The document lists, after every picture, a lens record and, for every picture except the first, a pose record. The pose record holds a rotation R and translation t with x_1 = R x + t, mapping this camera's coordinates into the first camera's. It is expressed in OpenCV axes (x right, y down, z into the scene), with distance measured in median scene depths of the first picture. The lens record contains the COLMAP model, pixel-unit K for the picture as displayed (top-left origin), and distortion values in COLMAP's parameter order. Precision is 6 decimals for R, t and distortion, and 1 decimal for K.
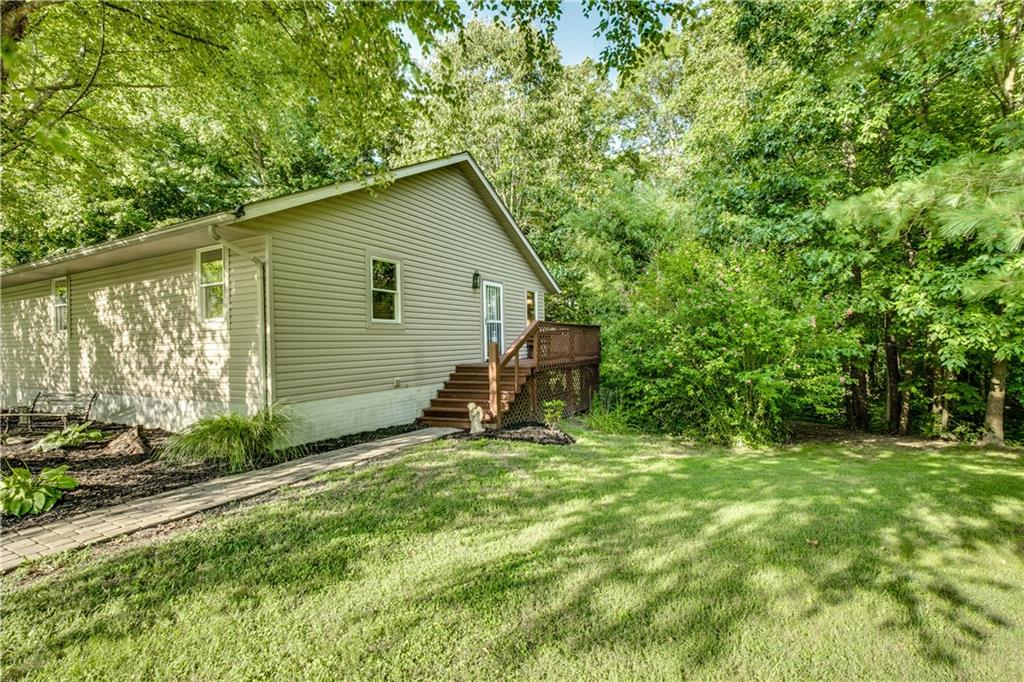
lens RADIAL K [[451.3, 0, 513.9], [0, 451.3, 343.5], [0, 0, 1]] dist [0.000369, 0.000189]
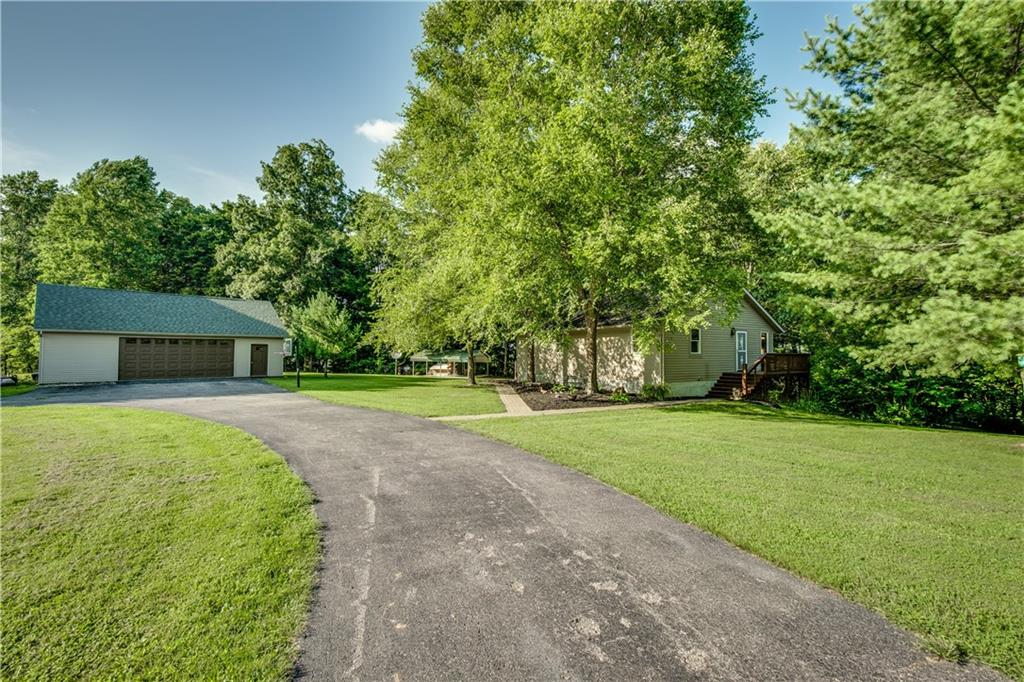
lens RADIAL K [[455.8, 0, 512.0], [0, 455.8, 341.0], [0, 0, 1]] dist [0.009367, -0.000203]
pose [[0.889576, 0.012389, -0.456618, -0.031060], [-0.021924, 0.999638, -0.015589, -0.047463], [0.456260, 0.023879, 0.889526, -1.420564]]
